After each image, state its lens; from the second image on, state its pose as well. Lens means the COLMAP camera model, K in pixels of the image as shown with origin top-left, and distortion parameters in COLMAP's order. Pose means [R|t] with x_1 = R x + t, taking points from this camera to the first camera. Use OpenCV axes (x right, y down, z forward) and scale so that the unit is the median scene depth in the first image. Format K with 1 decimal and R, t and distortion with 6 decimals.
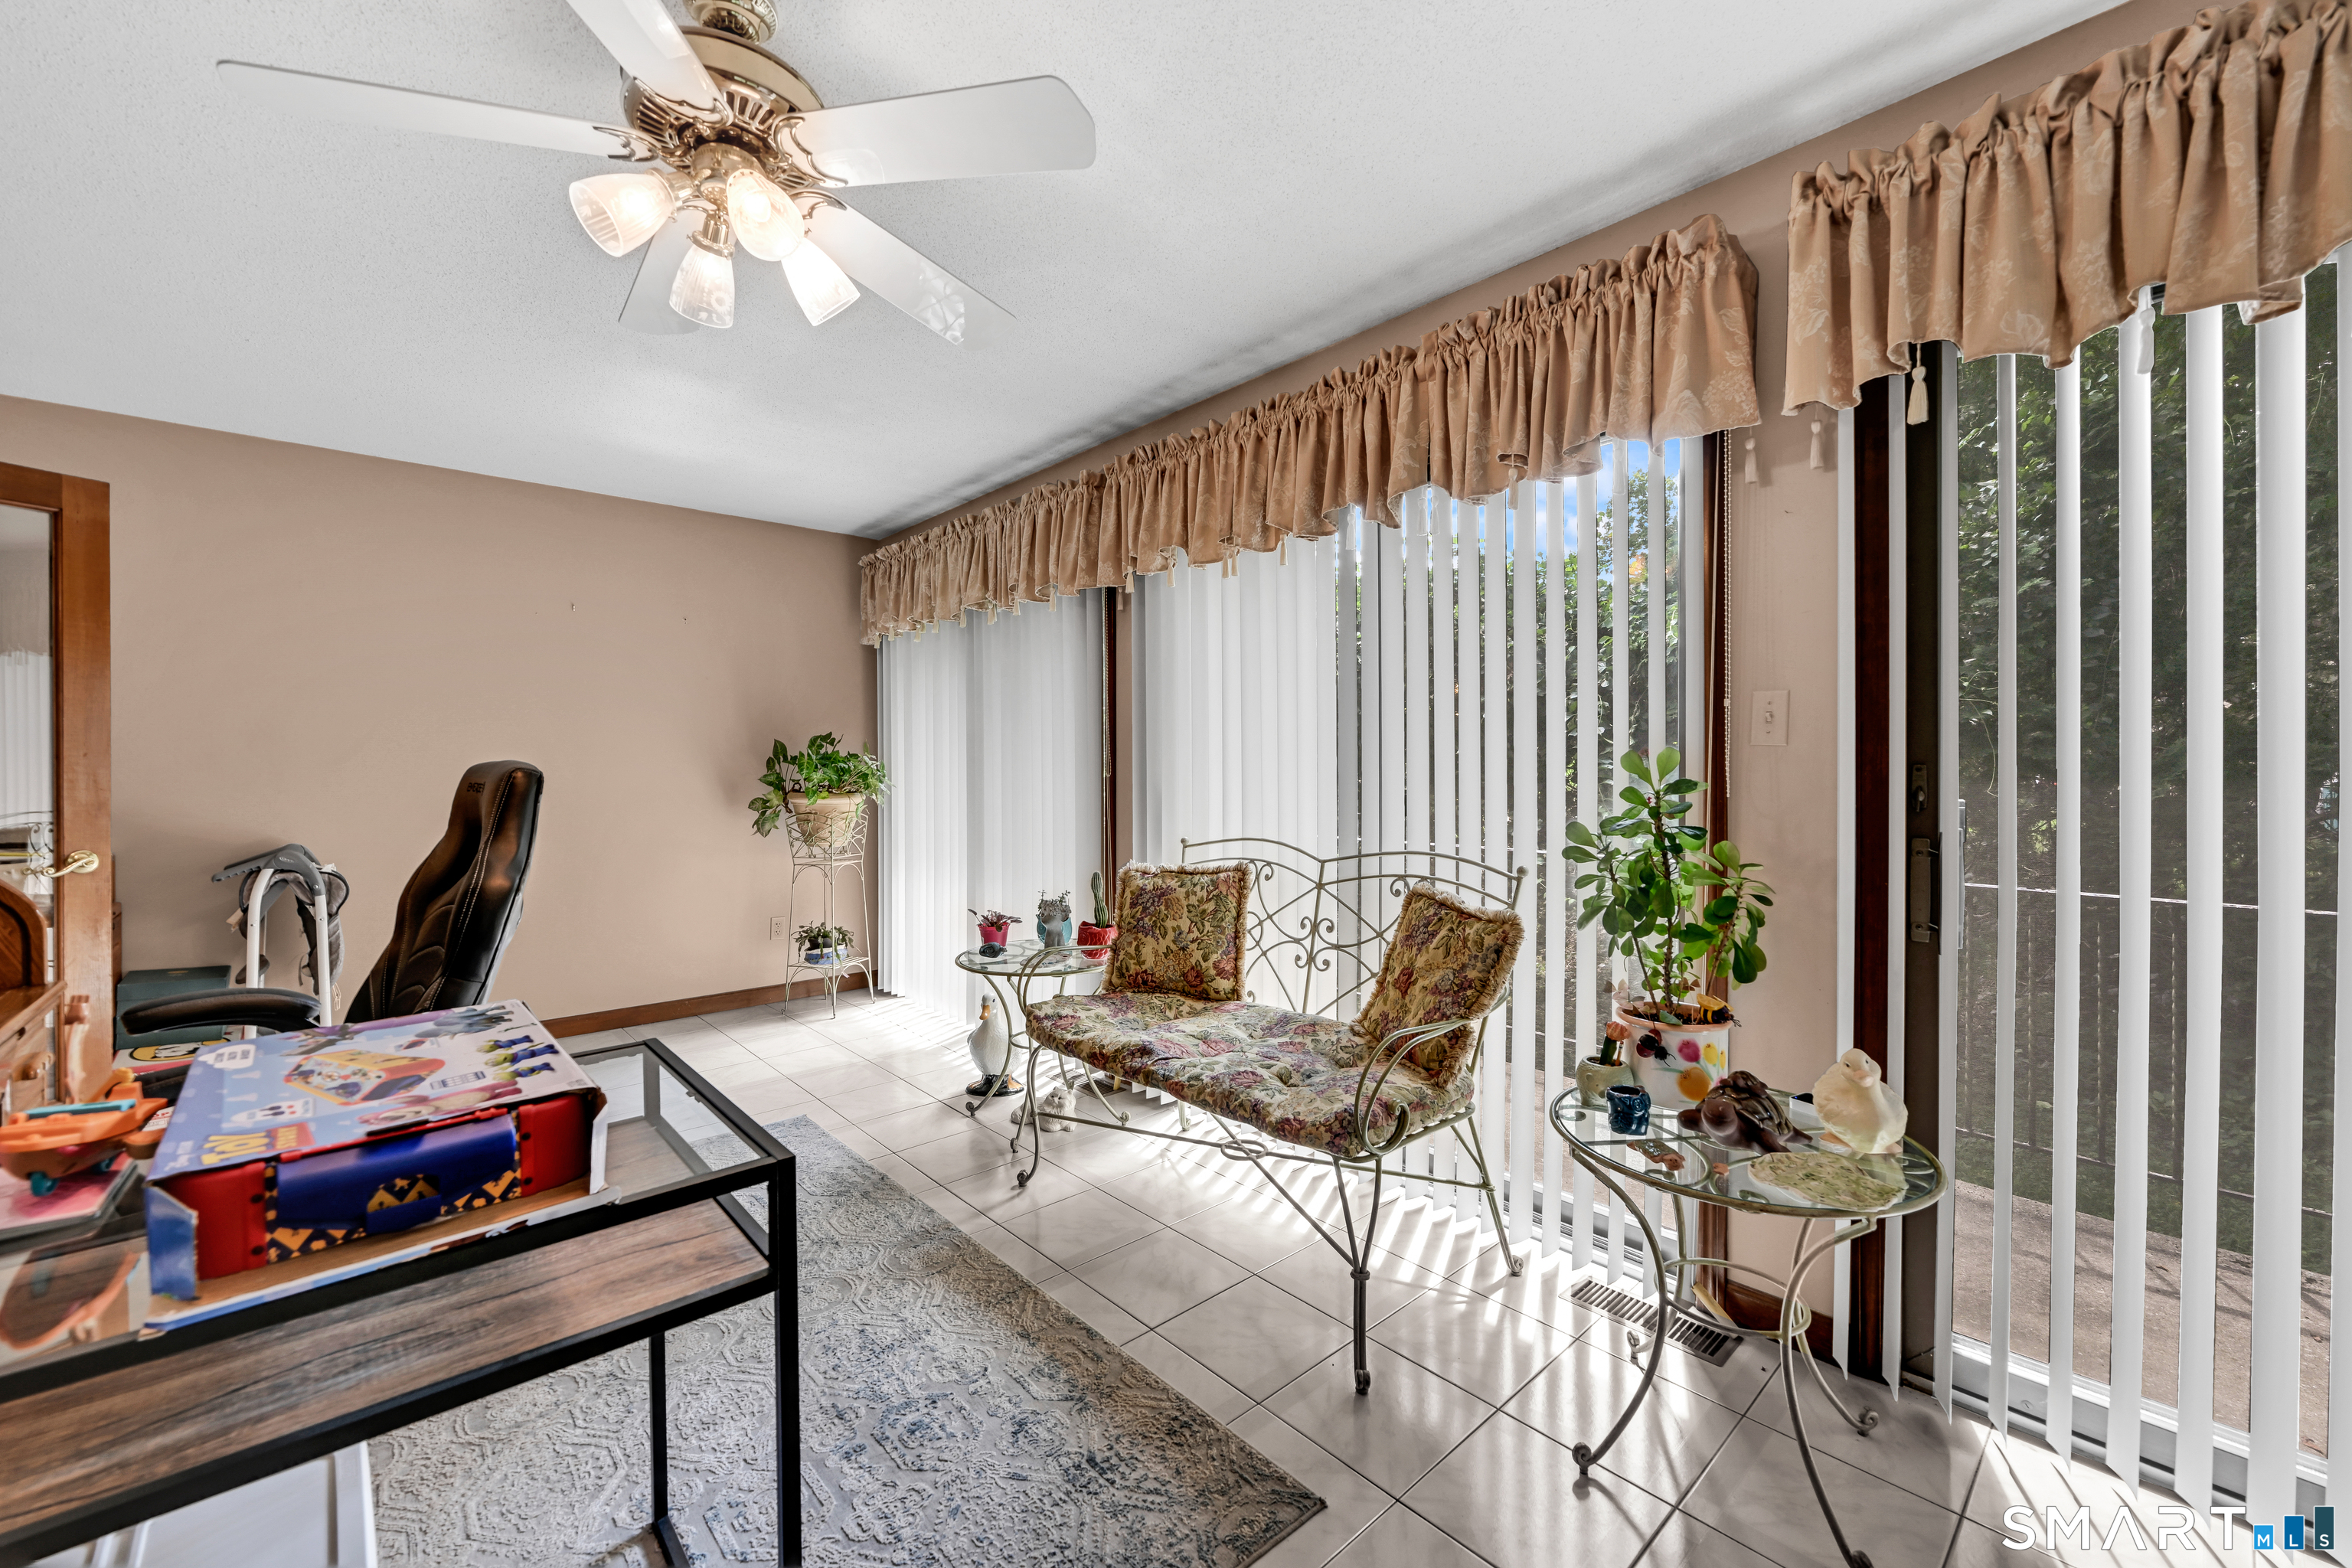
lens RADIAL K [[930.1, 0, 1178.8], [0, 930.1, 786.9], [0, 0, 1]] dist [-0.001851, -0.000187]
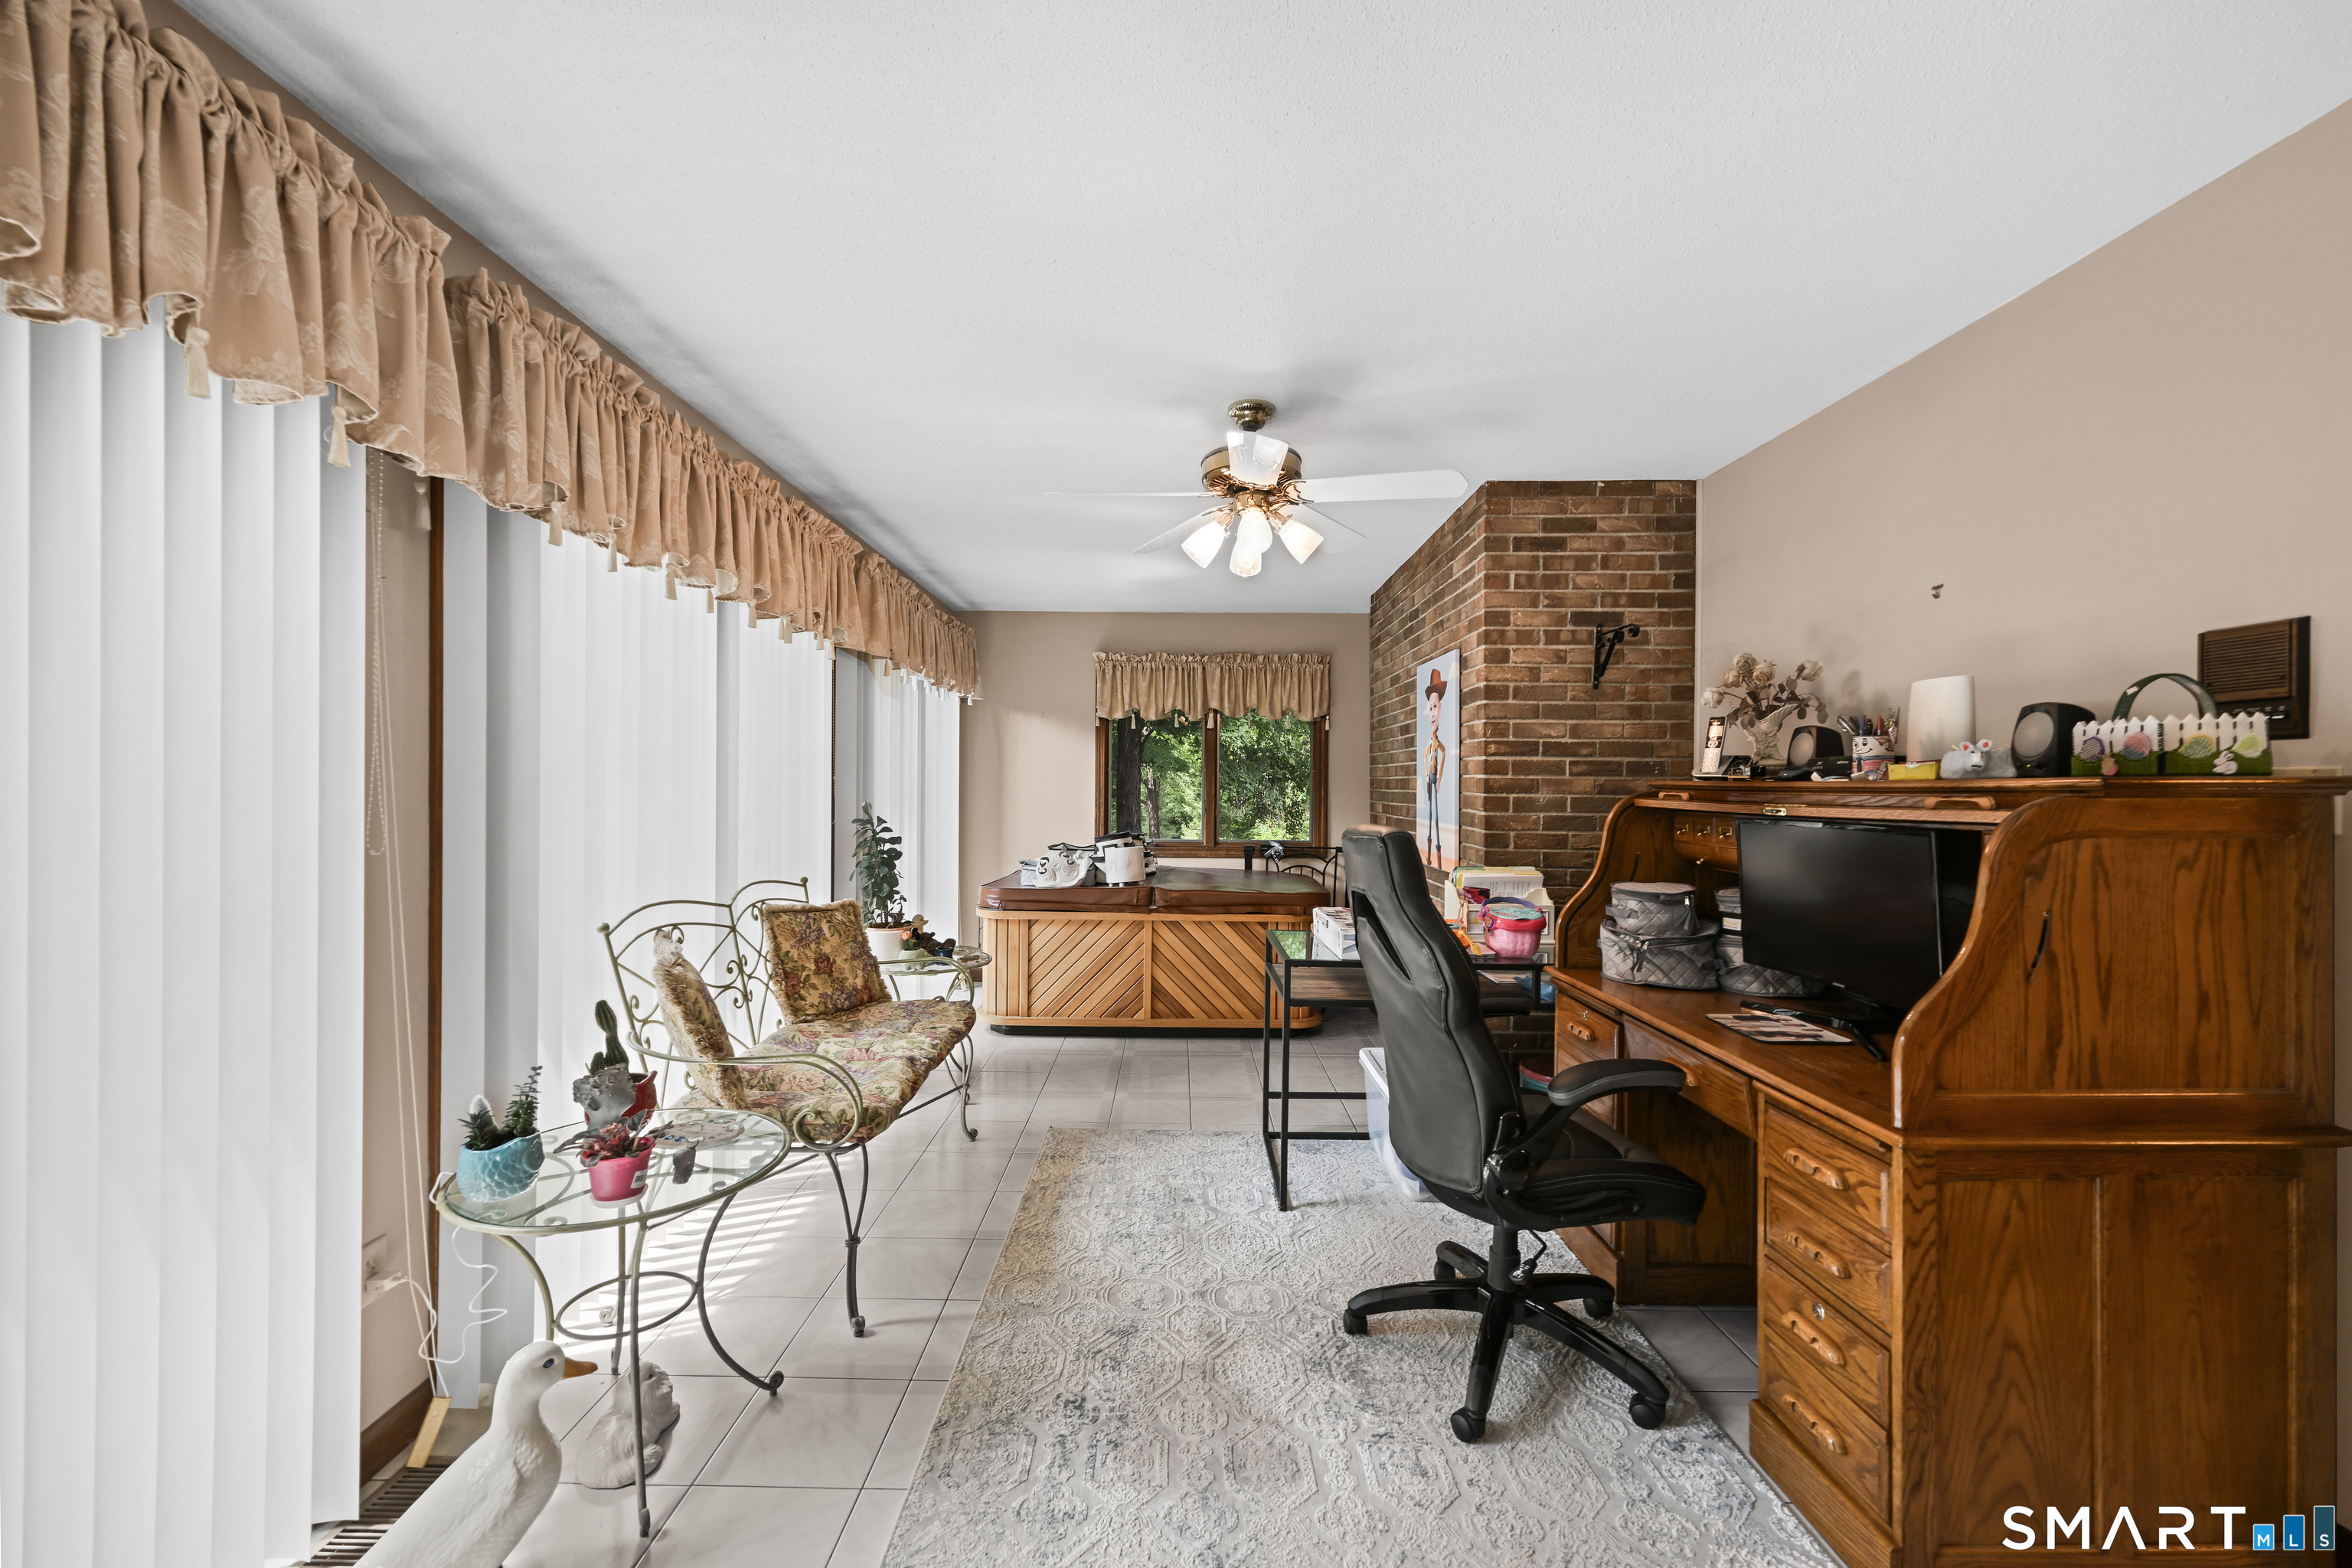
lens RADIAL K [[930.1, 0, 1178.8], [0, 930.1, 786.9], [0, 0, 1]] dist [-0.001851, -0.000187]
pose [[-0.742909, -0.012751, 0.669271, -0.943819], [-0.008493, 0.999918, 0.009624, -0.072558], [-0.669339, 0.001466, -0.742956, 1.440953]]
